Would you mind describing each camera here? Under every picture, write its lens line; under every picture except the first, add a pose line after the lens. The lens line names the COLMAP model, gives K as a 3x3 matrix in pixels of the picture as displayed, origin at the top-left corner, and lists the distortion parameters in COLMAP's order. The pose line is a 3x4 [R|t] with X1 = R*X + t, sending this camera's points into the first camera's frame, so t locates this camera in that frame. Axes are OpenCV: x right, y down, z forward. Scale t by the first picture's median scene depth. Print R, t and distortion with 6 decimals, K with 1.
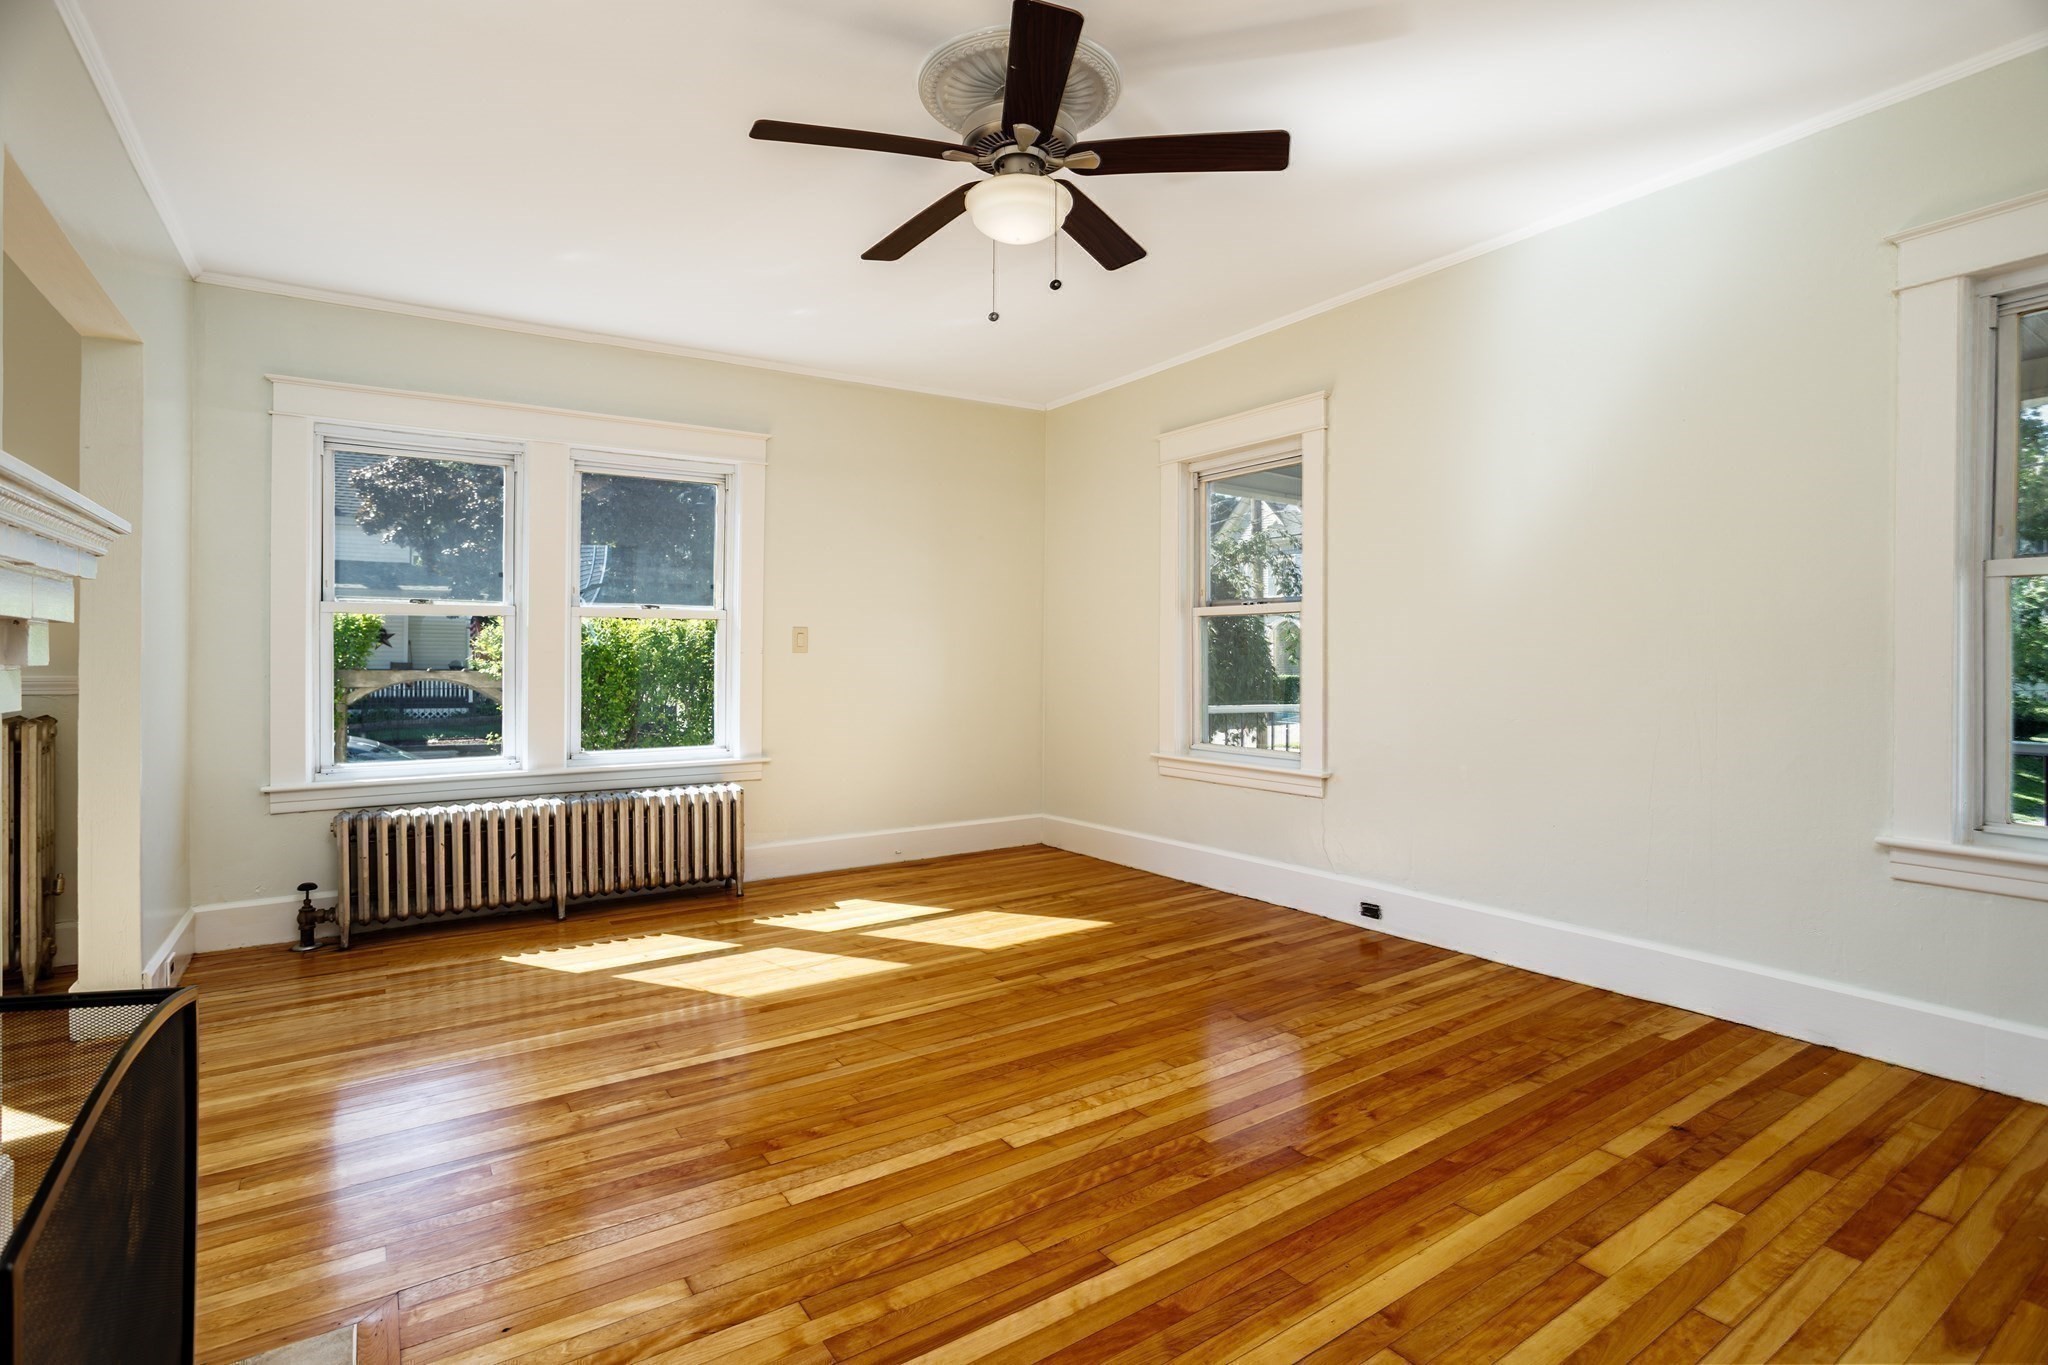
lens RADIAL K [[989.3, 0, 1016.3], [0, 989.3, 669.2], [0, 0, 1]] dist [-0.025847, 0.009721]
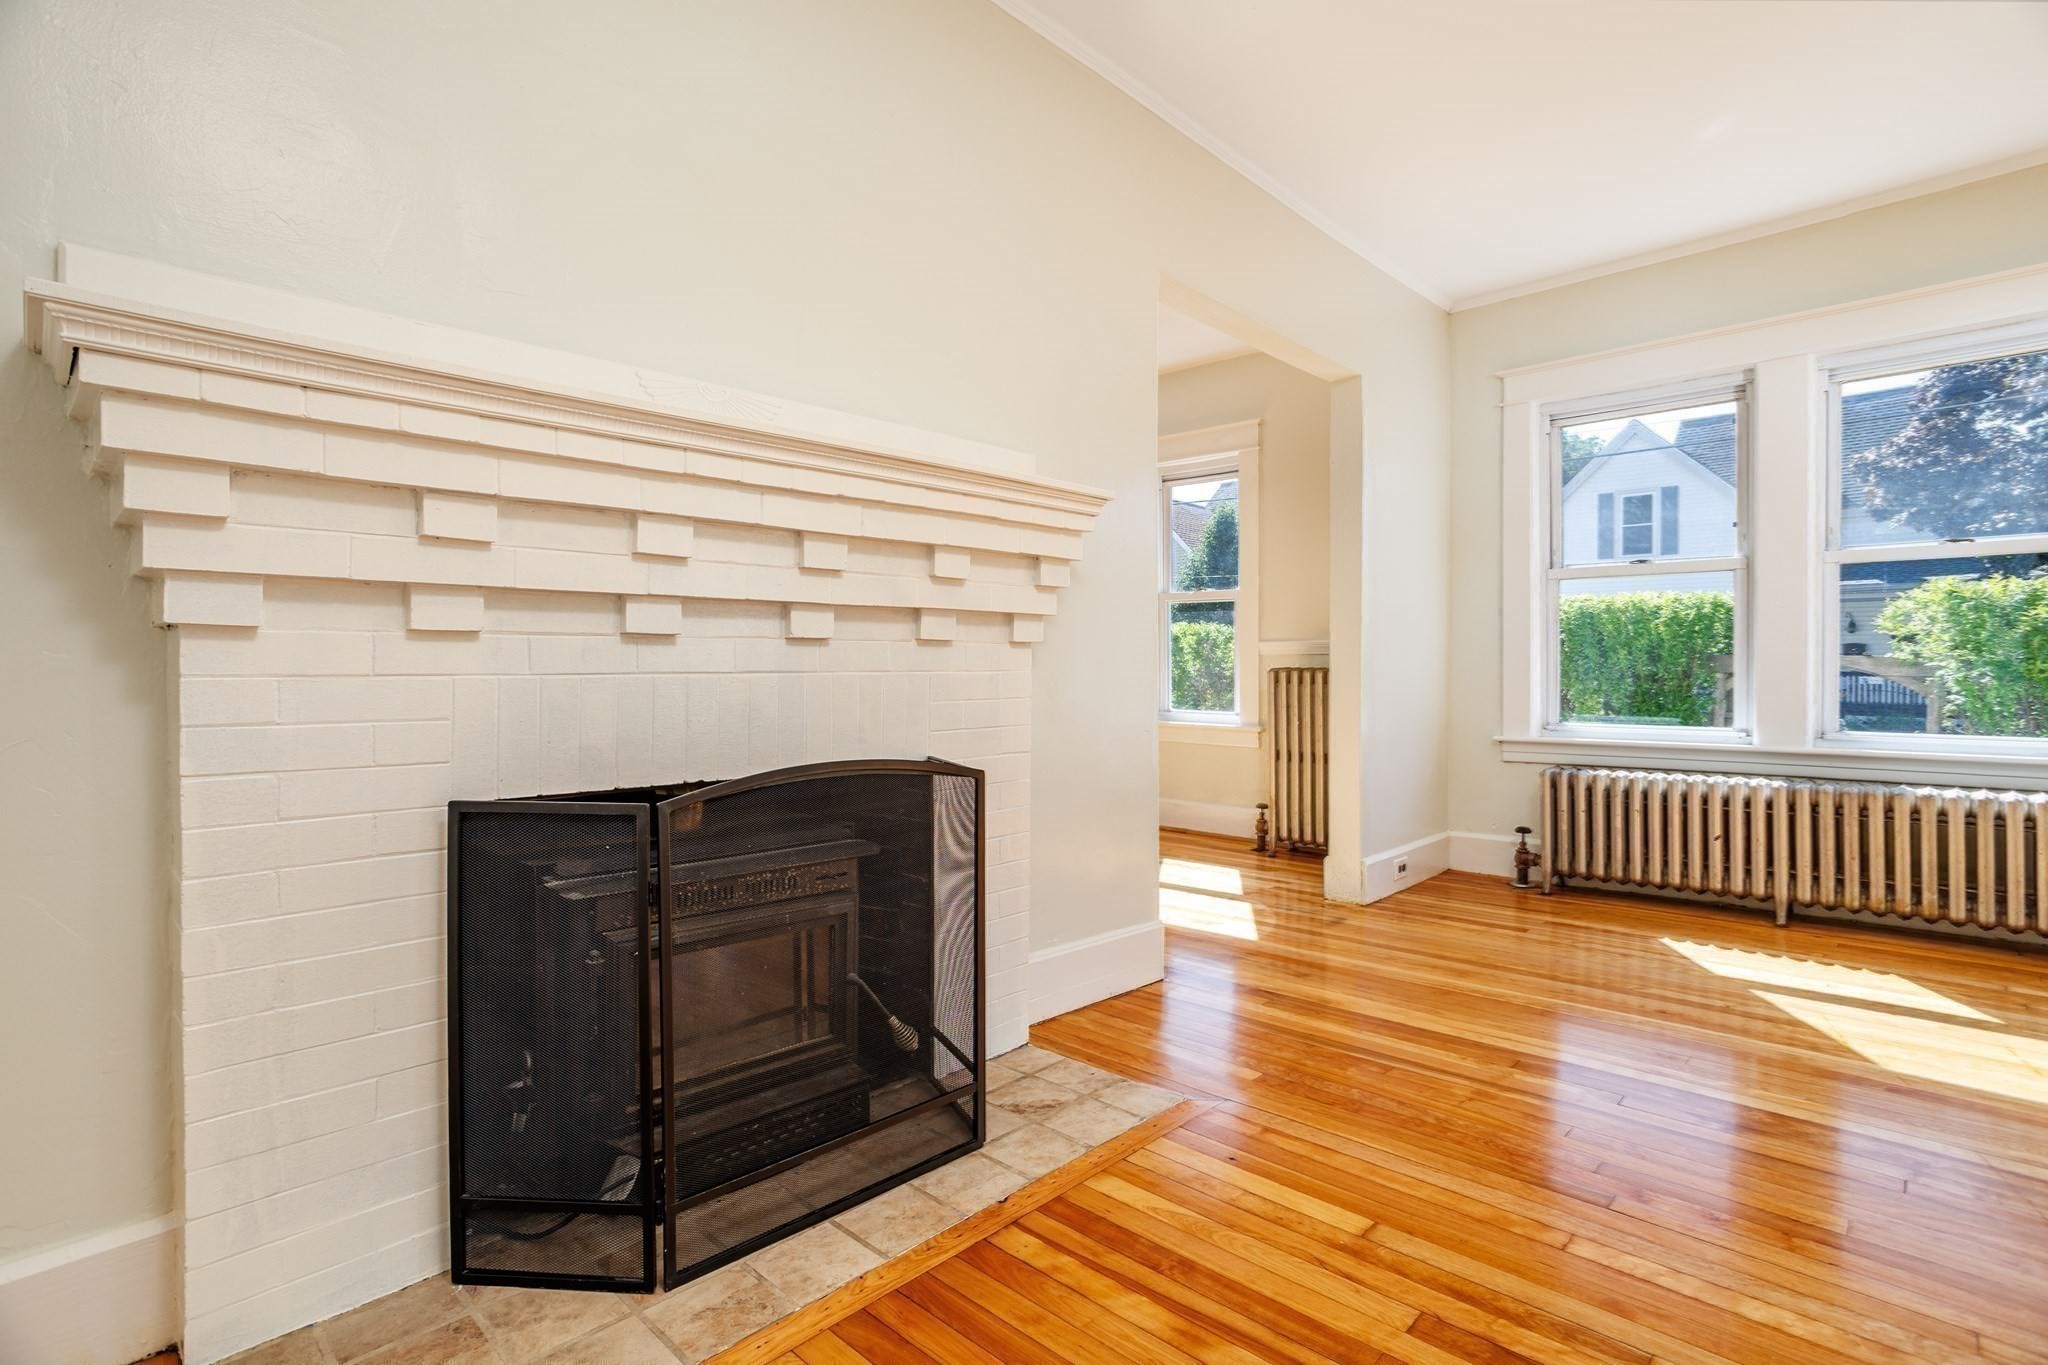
lens RADIAL K [[989.3, 0, 1041.9], [0, 989.3, 666.9], [0, 0, 1]] dist [-0.025847, 0.009721]
pose [[0.227755, -0.003301, -0.973713, 0.224838], [-0.009882, 0.999935, -0.005702, 0.050949], [0.973668, 0.010921, 0.227707, 0.221199]]
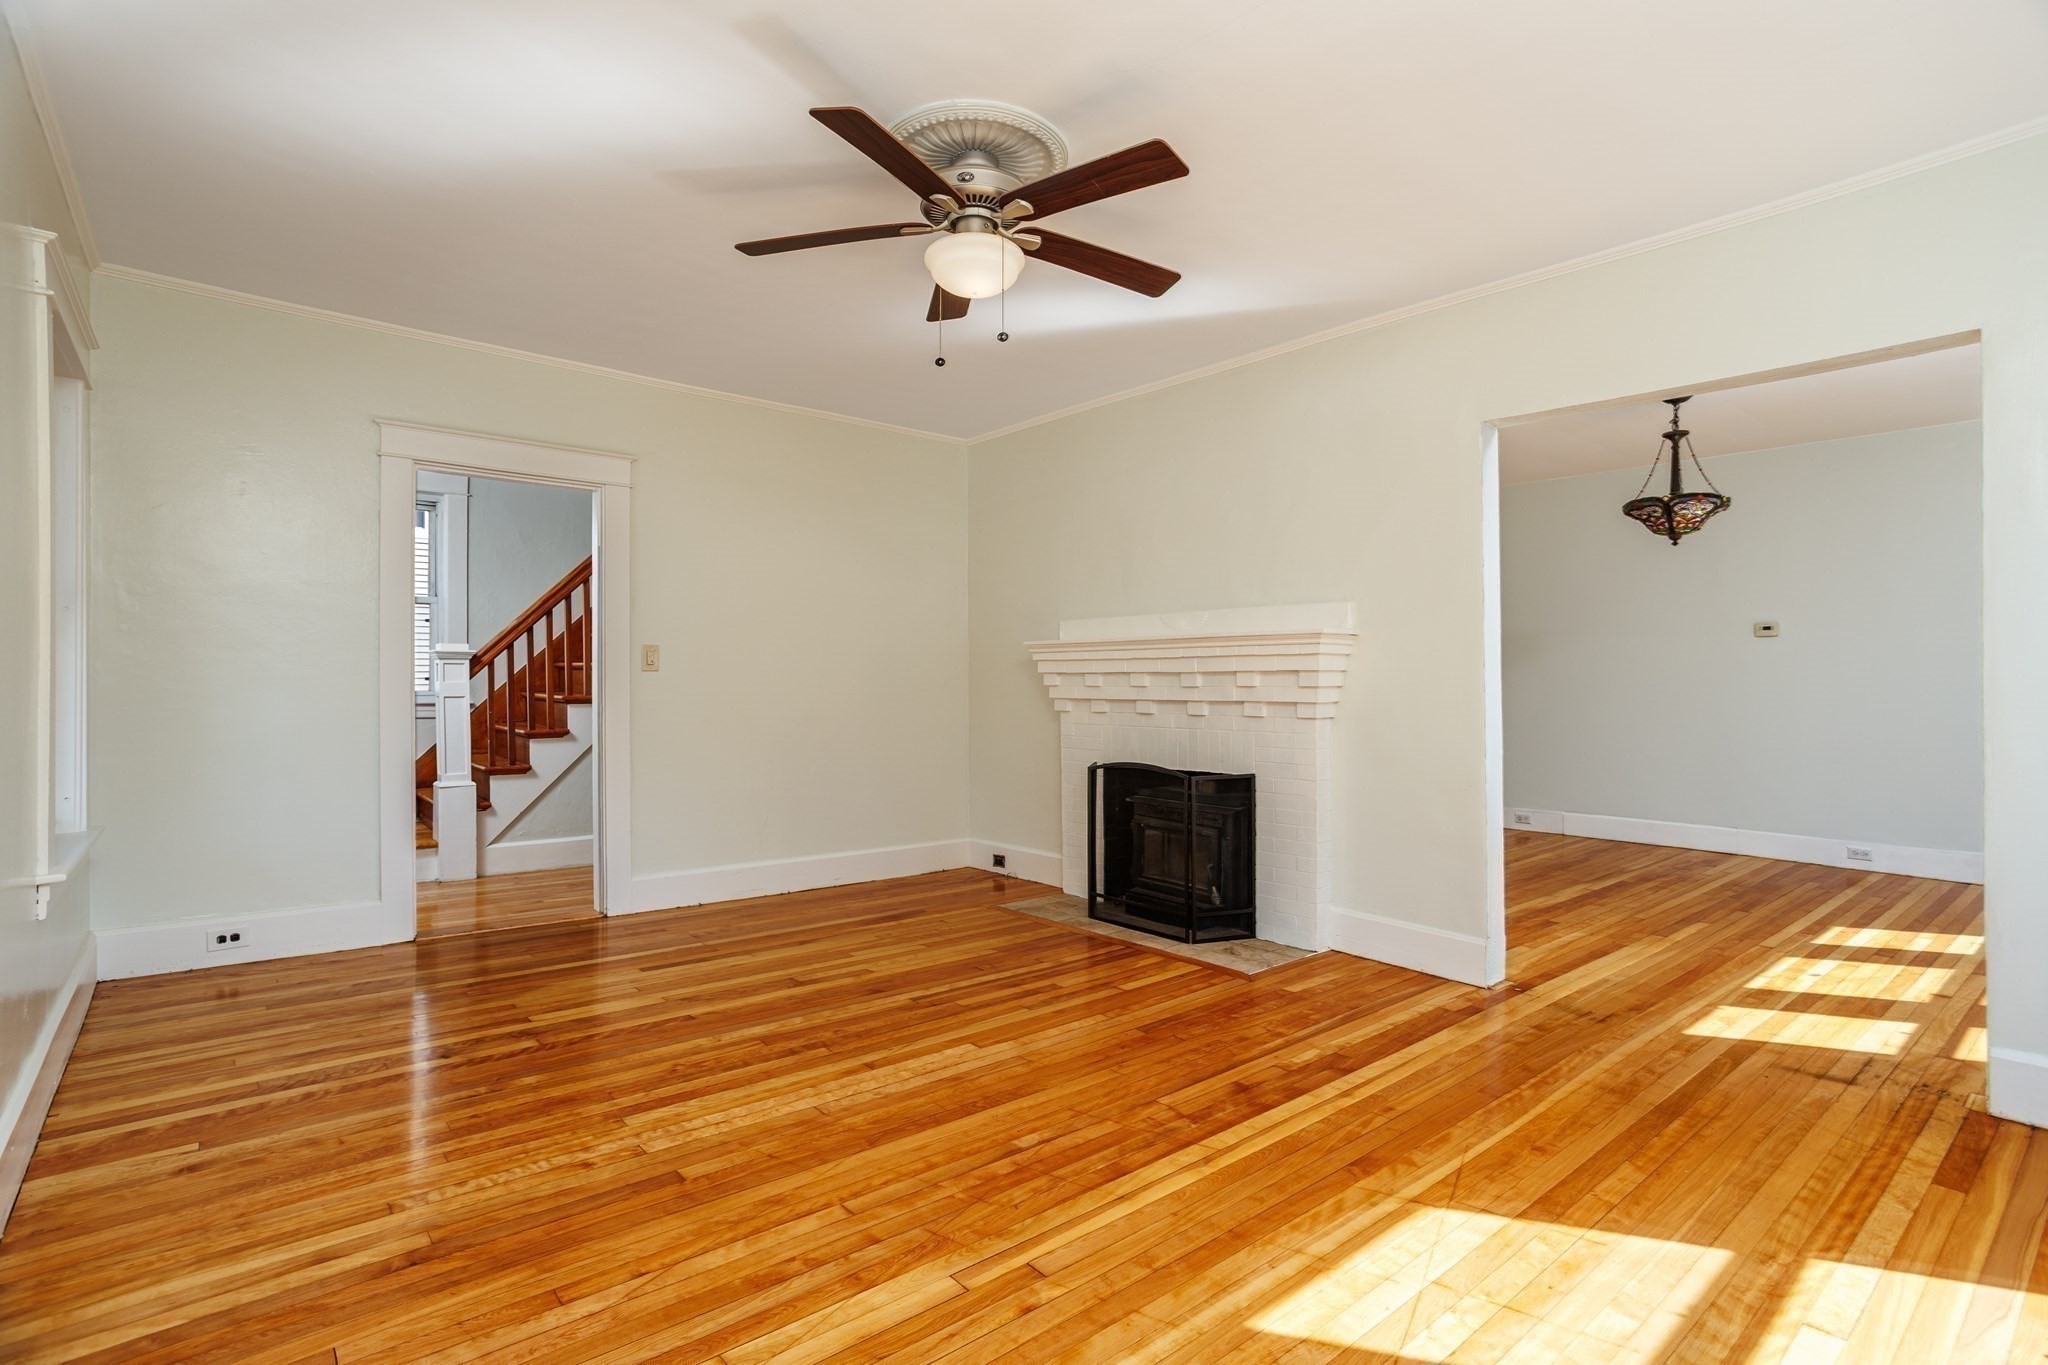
lens RADIAL K [[989.3, 0, 1028.9], [0, 989.3, 660.7], [0, 0, 1]] dist [-0.025847, 0.009721]
pose [[-0.992789, -0.004602, -0.119788, 0.049029], [-0.003366, 0.999939, -0.010523, -0.018174], [0.119829, -0.010044, -0.992744, 1.396750]]
